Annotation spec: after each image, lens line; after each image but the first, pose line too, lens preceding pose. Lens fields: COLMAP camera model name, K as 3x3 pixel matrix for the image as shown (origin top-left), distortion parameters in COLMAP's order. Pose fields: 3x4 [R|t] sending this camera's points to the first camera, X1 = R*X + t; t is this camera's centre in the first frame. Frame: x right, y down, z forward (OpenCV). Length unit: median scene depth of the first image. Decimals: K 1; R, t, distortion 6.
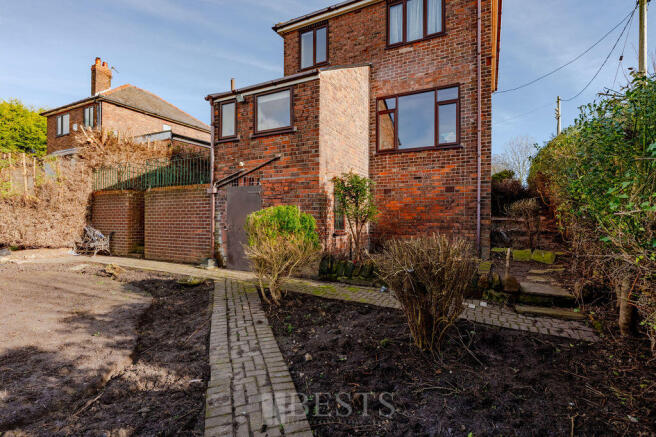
lens RADIAL K [[325.7, 0, 328.3], [0, 325.7, 217.9], [0, 0, 1]] dist [0.004134, 0.000126]
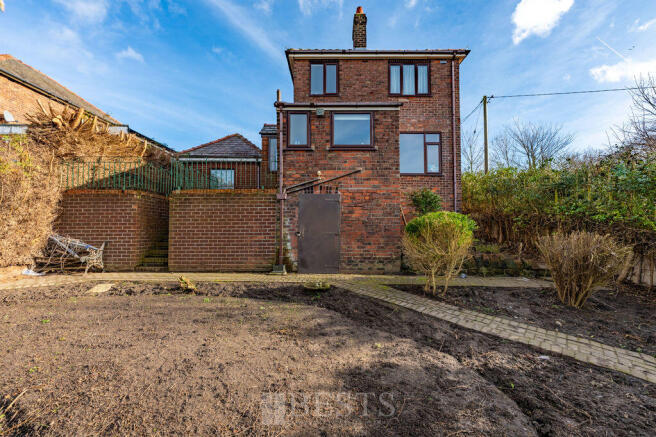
lens RADIAL K [[269.2, 0, 328.1], [0, 269.2, 221.2], [0, 0, 1]] dist [0.001780, -0.000017]
pose [[0.878628, 0.010972, 0.477380, -0.614850], [0.002242, 0.999630, -0.027101, 0.014990], [-0.477501, 0.024882, 0.878279, 0.202440]]
